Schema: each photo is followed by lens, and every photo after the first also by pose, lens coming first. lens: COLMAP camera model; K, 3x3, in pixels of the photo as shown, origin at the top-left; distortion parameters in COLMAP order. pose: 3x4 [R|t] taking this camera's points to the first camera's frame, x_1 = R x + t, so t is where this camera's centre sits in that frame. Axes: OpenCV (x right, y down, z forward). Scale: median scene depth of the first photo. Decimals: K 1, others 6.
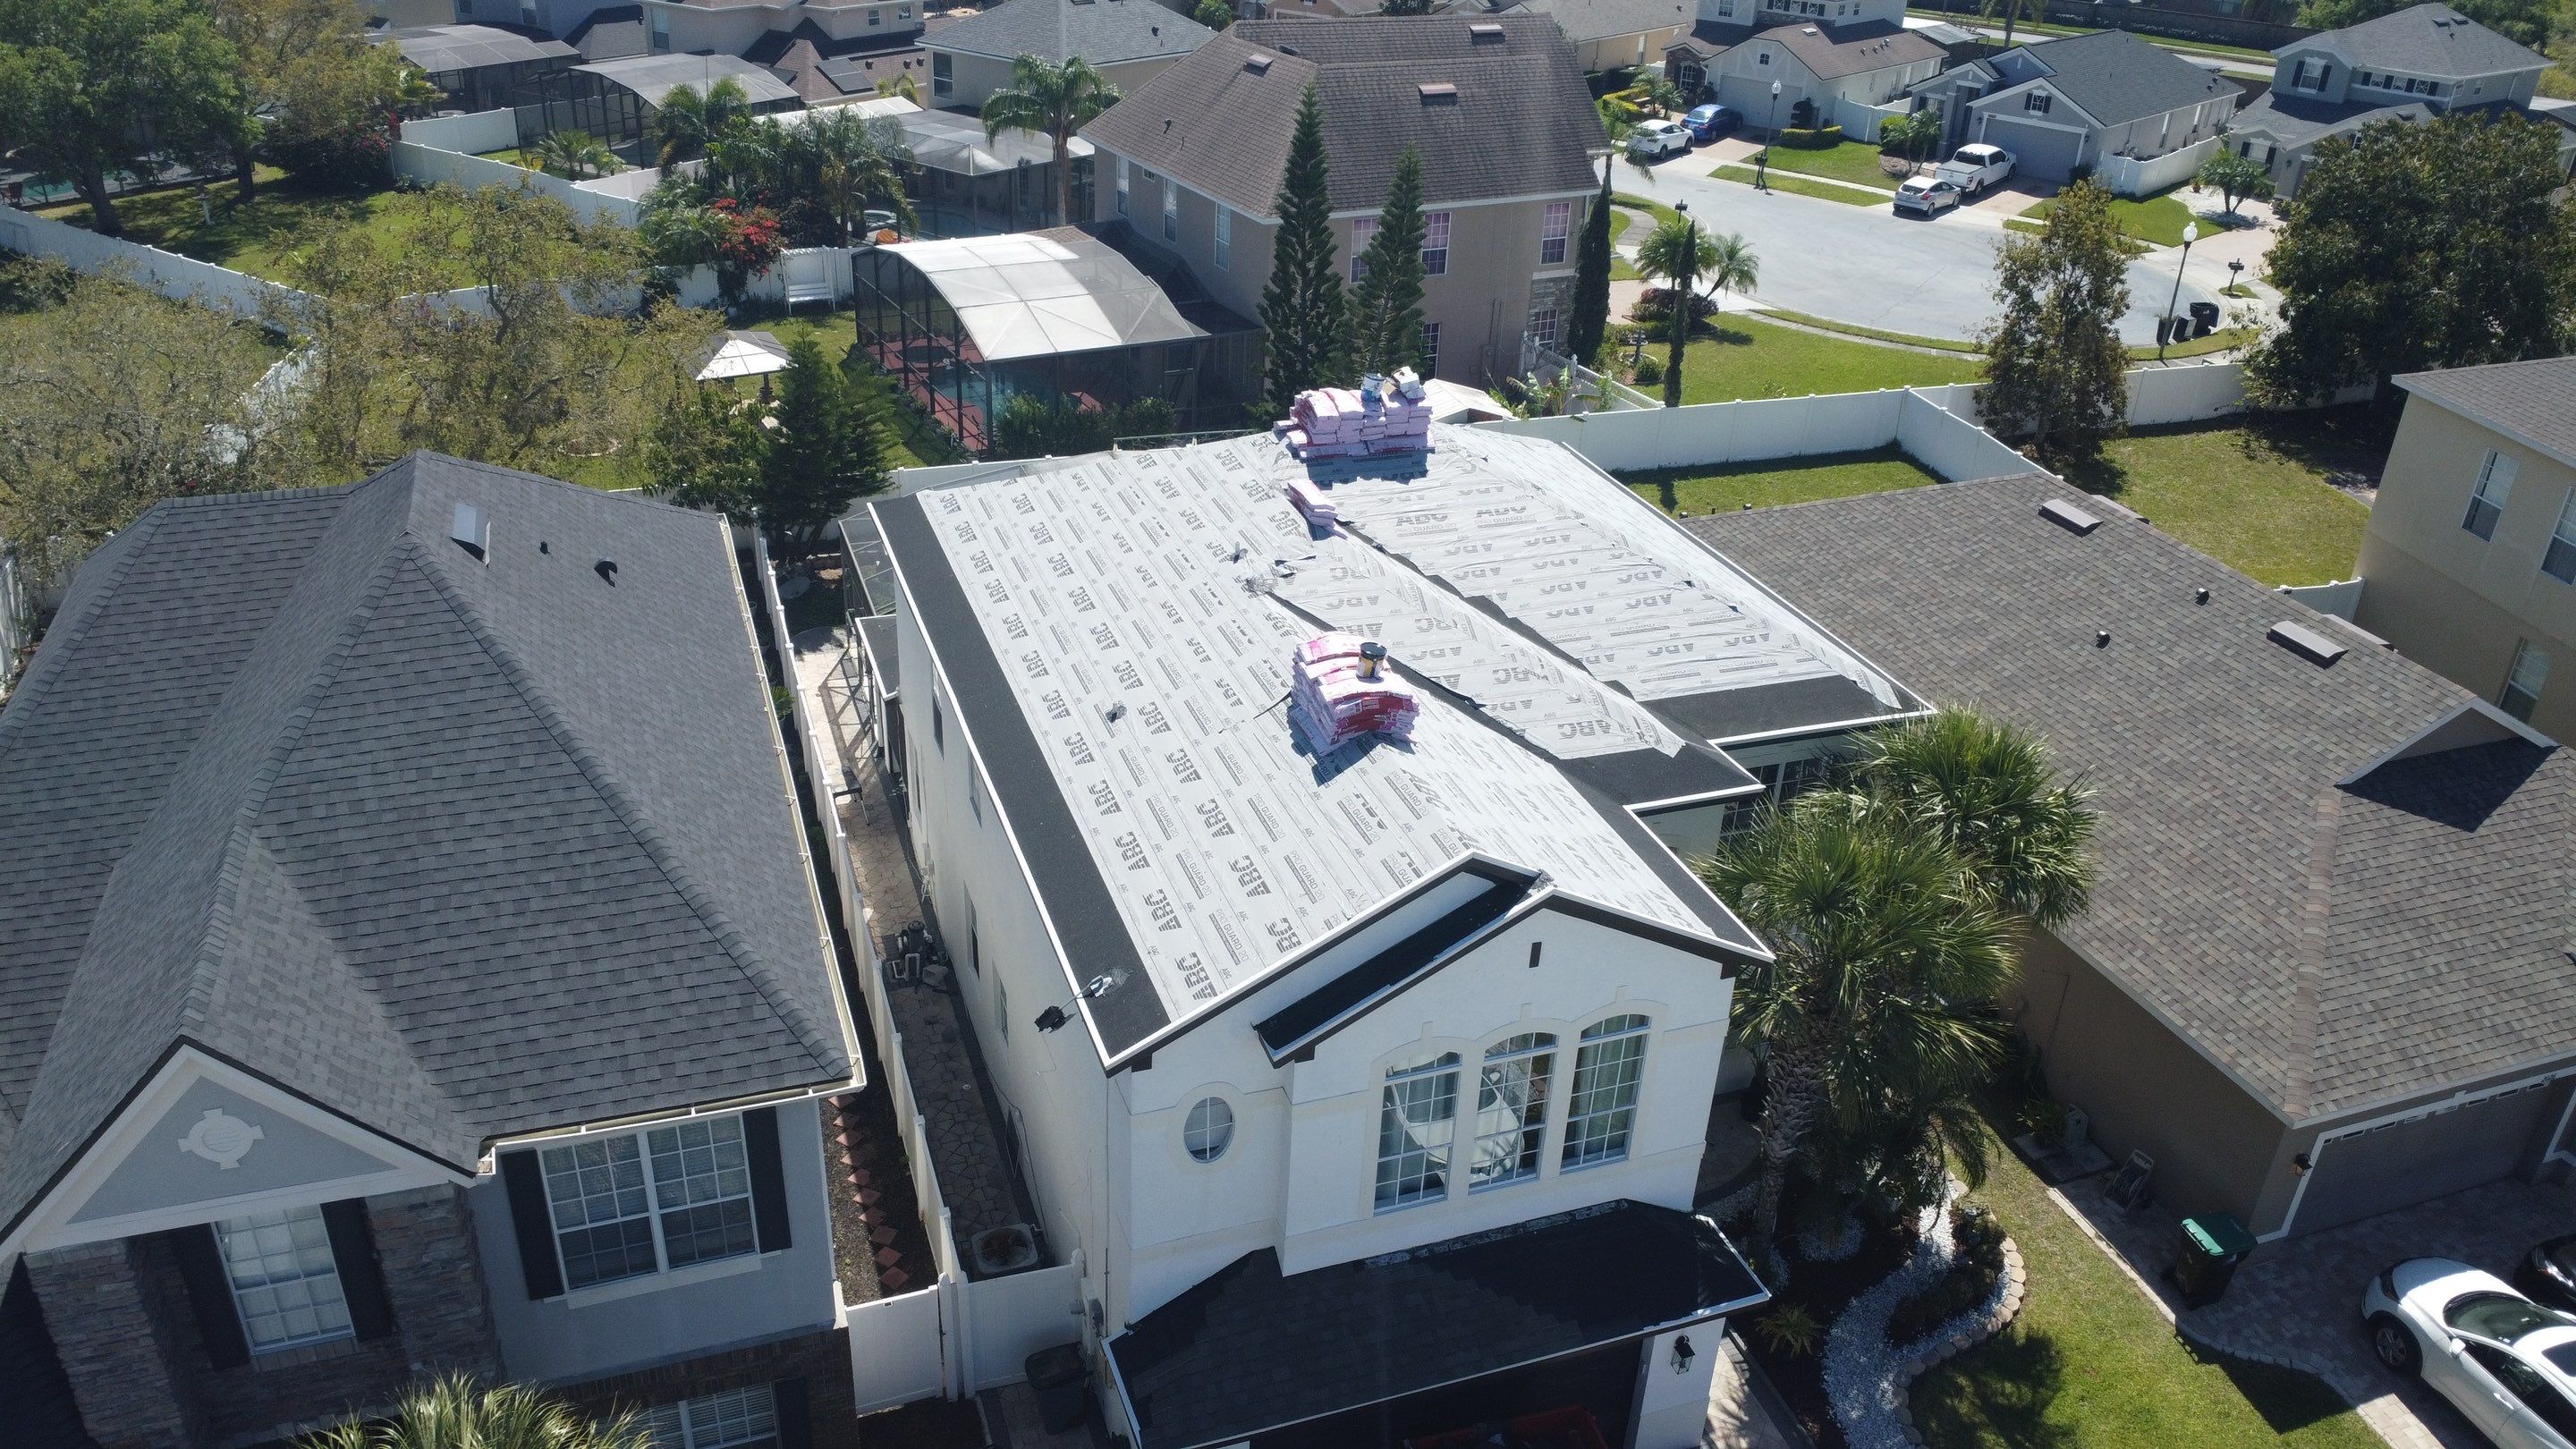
lens RADIAL K [[1867.0, 0, 1289.5], [0, 1867.0, 722.9], [0, 0, 1]] dist [-0.025907, -0.001156]
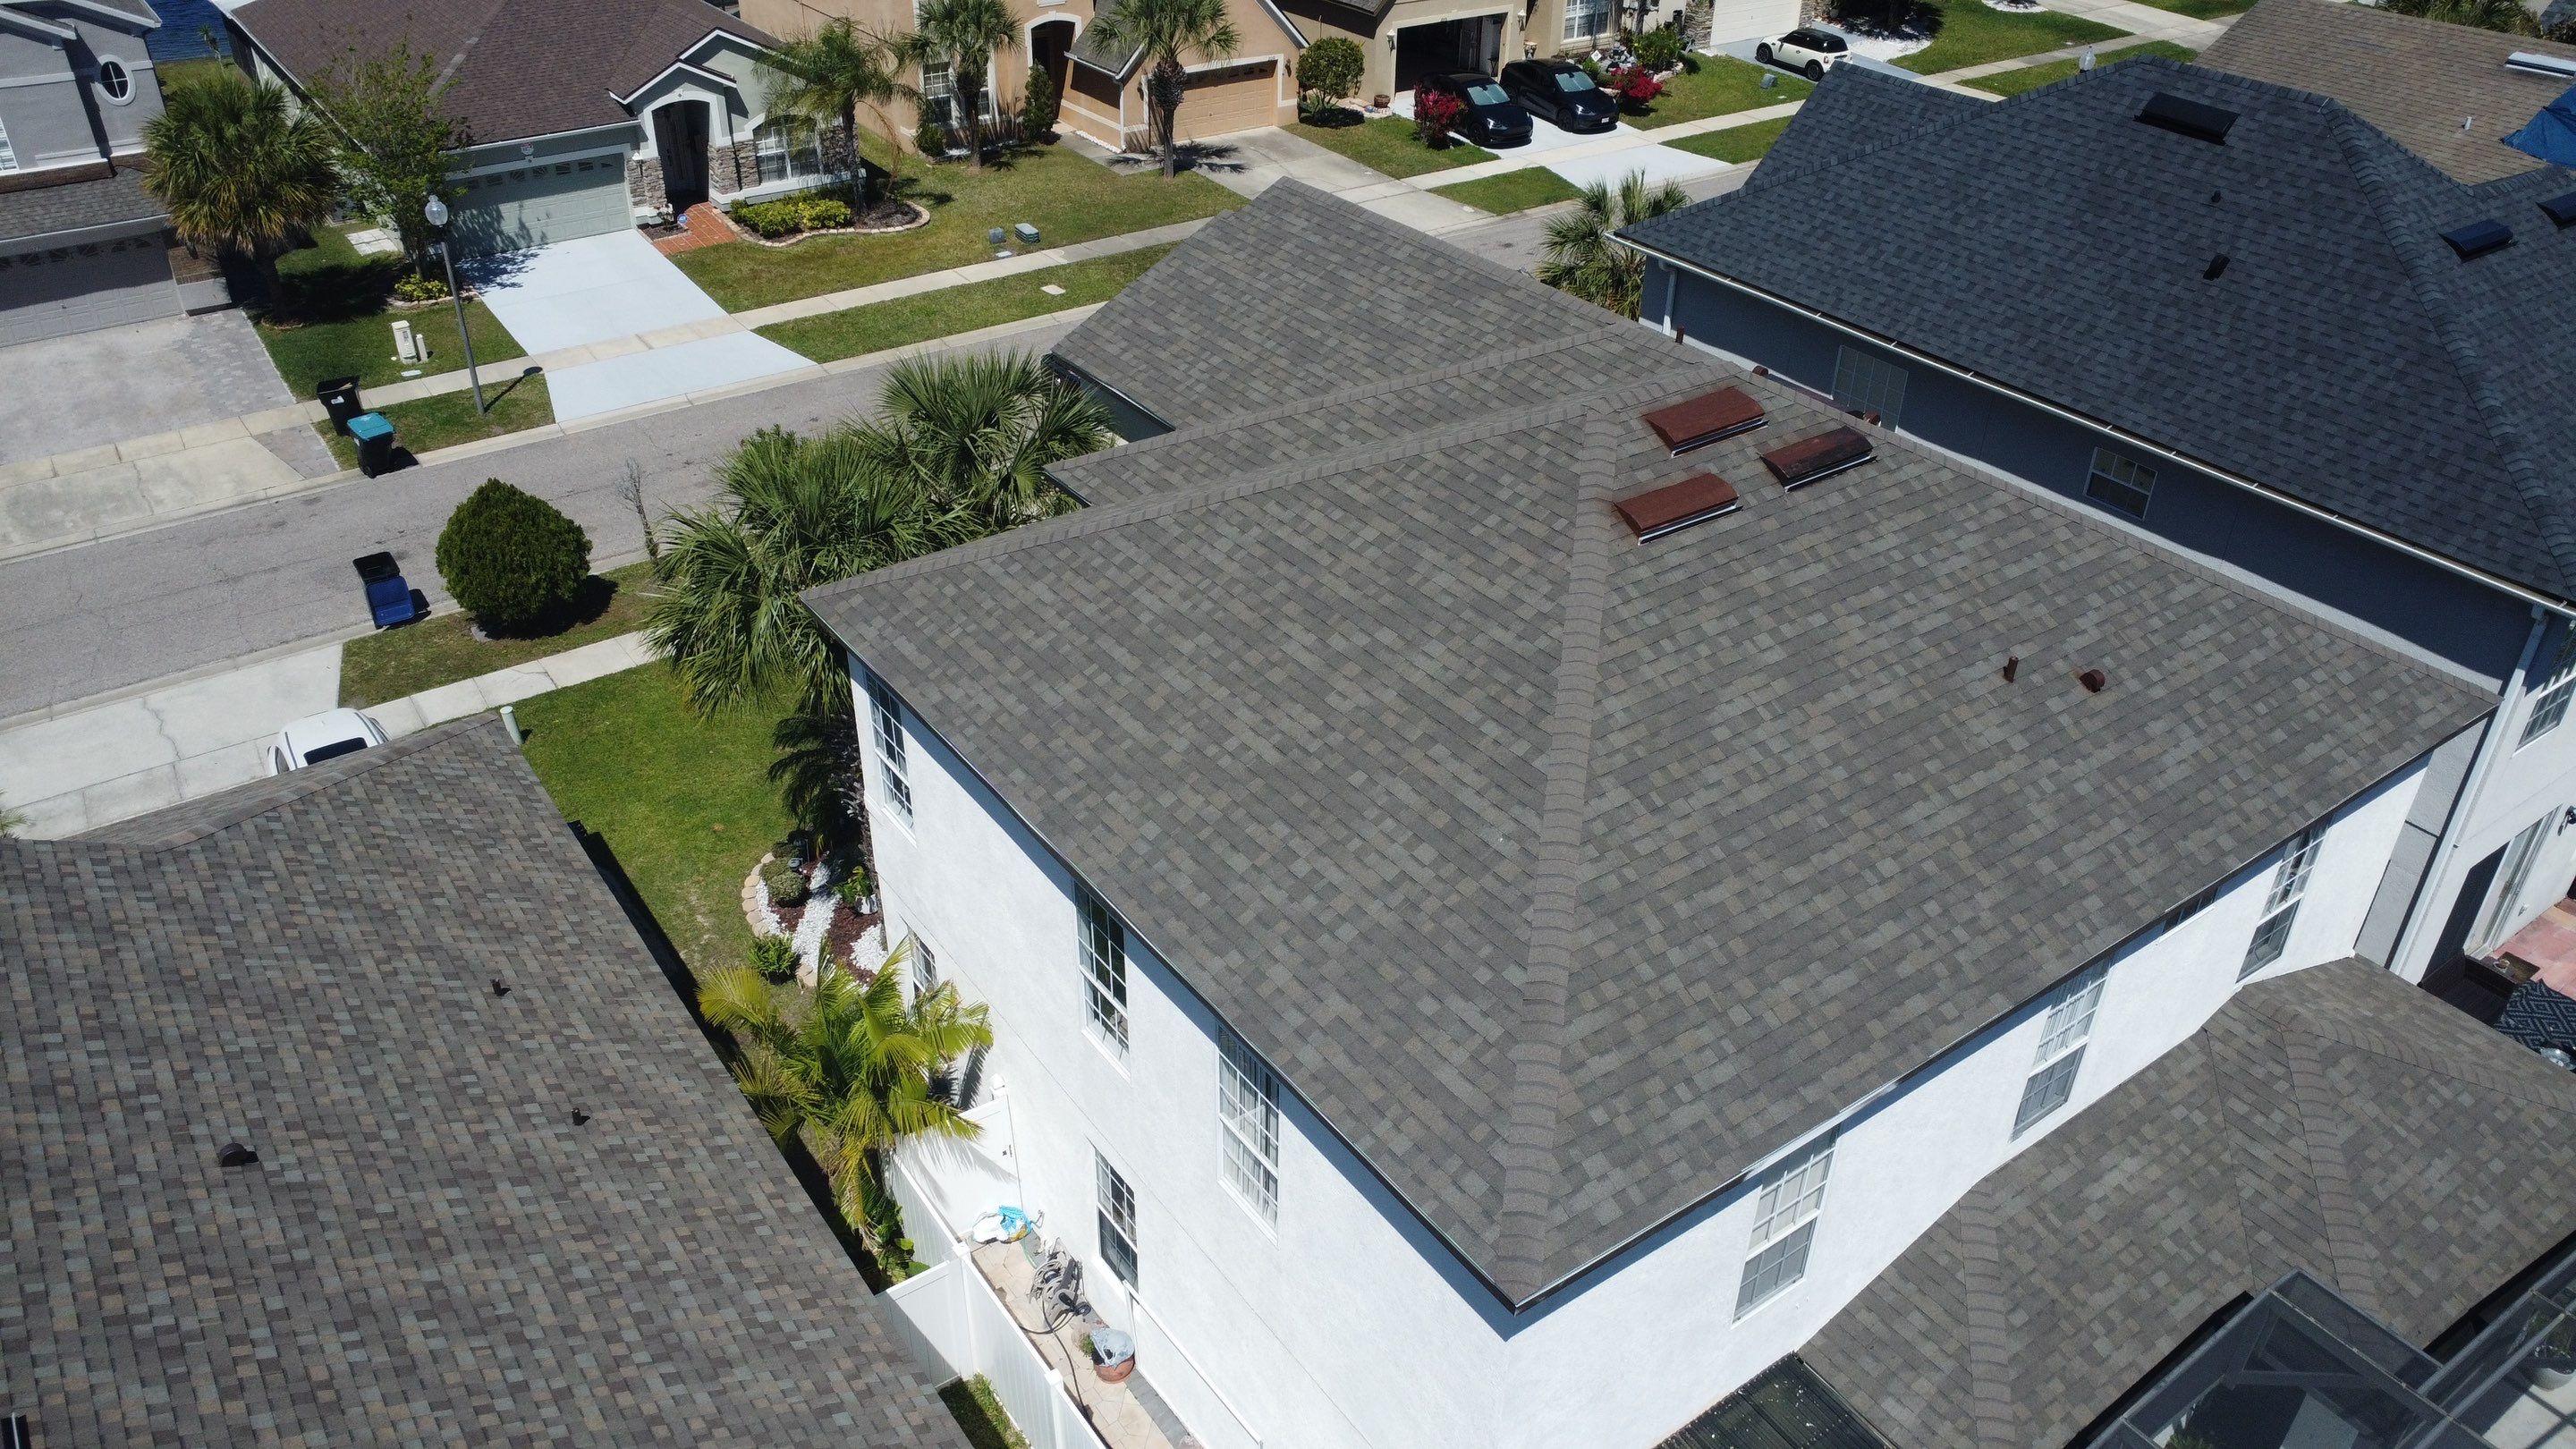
lens RADIAL K [[1867.0, 0, 1289.5], [0, 1867.0, 722.9], [0, 0, 1]] dist [-0.025907, -0.001156]
pose [[-0.959858, 0.103648, -0.260634, 0.382866], [-0.173912, 0.509117, 0.842944, -0.690881], [0.220063, 0.854434, -0.470654, 1.533770]]
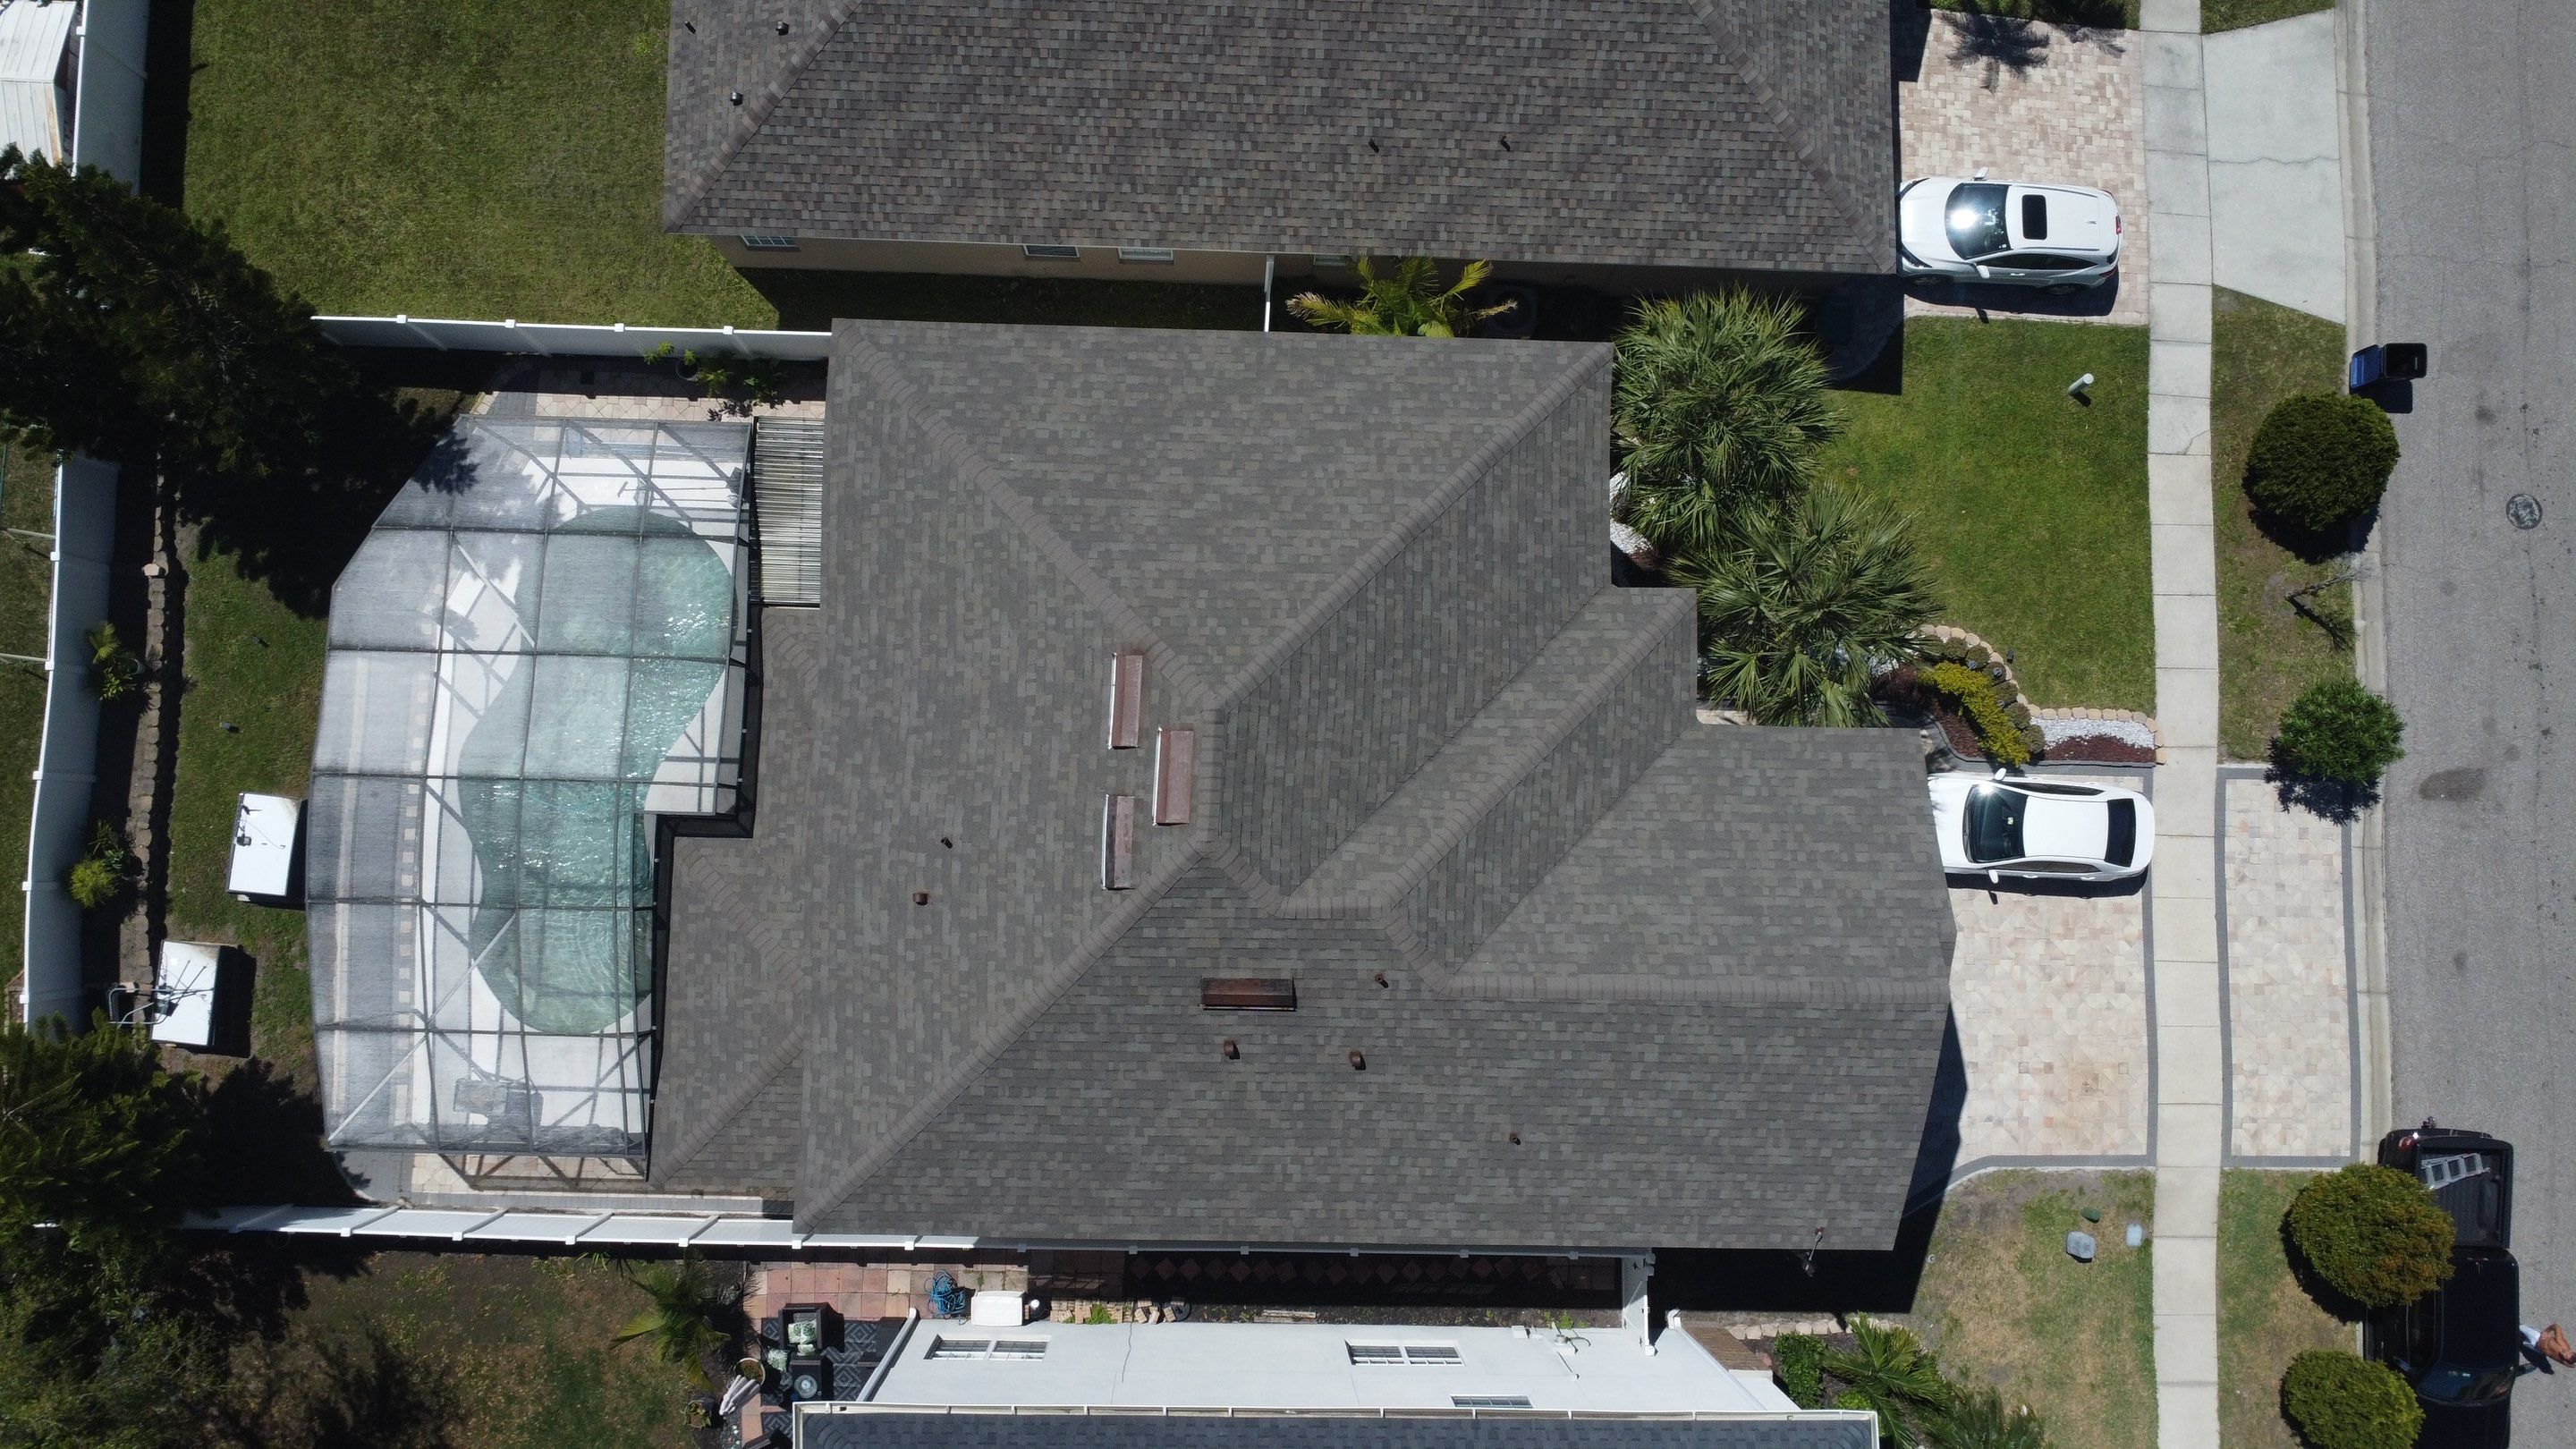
lens RADIAL K [[1882.7, 0, 1290.8], [0, 1882.7, 720.8], [0, 0, 1]] dist [-0.036160, -0.002932]
pose [[0.356777, -0.933121, 0.044681, 0.039329], [0.421627, 0.203520, 0.883635, -1.034913], [-0.833631, -0.296422, 0.466040, 0.629426]]
